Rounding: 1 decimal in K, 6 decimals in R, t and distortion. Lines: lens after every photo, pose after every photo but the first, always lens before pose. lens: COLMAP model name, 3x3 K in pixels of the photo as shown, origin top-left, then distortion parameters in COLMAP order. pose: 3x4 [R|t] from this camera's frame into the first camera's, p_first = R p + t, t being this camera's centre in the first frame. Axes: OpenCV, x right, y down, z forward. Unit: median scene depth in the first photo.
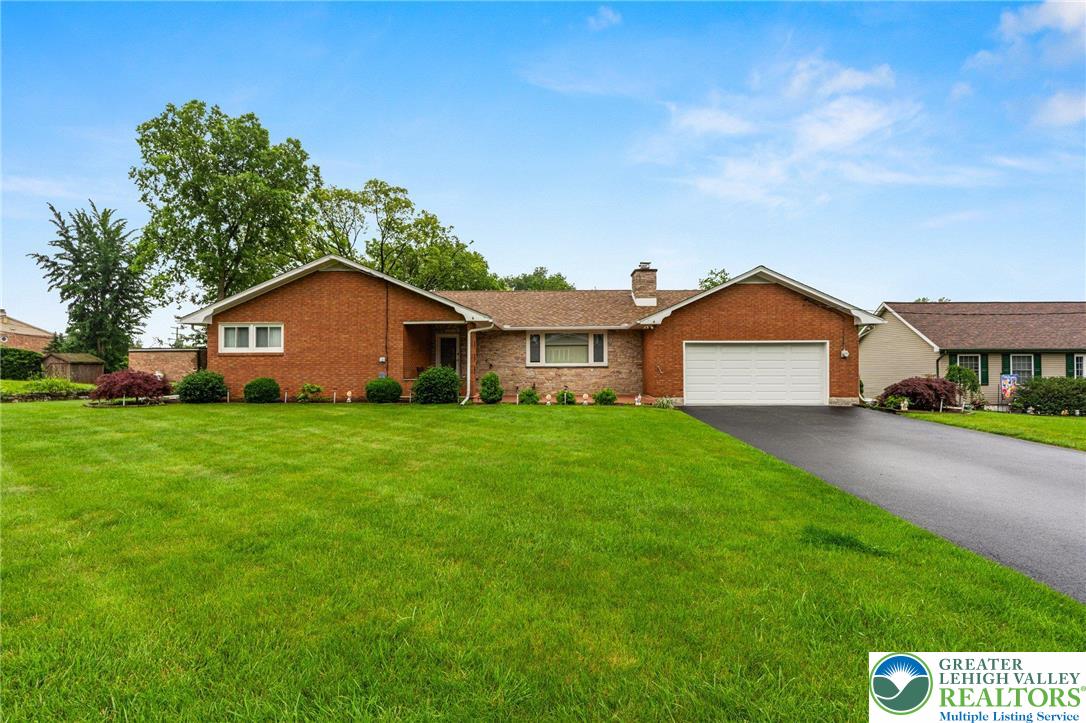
lens RADIAL K [[582.3, 0, 543.0], [0, 582.3, 361.5], [0, 0, 1]] dist [-0.003707, -0.000368]
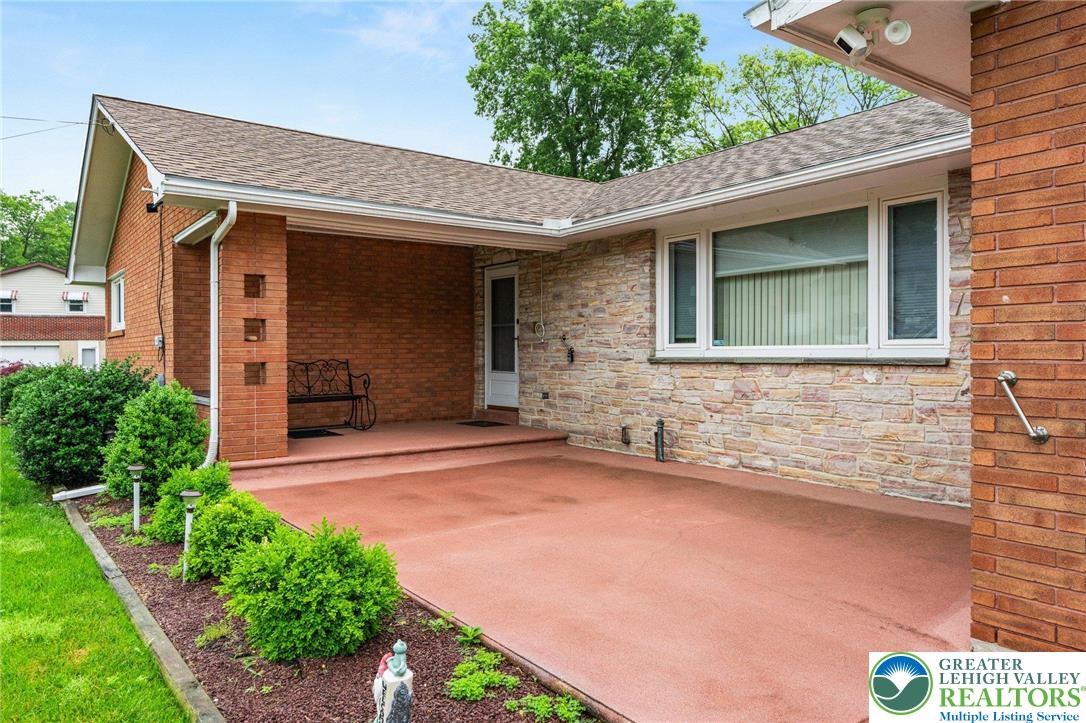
lens RADIAL K [[737.8, 0, 543.0], [0, 737.8, 361.5], [0, 0, 1]] dist [-0.000428, -0.000021]
pose [[0.614305, 0.010260, -0.789002, 0.221074], [0.010672, 0.999716, 0.021310, 0.002205], [0.788997, -0.021511, 0.614021, 0.742120]]
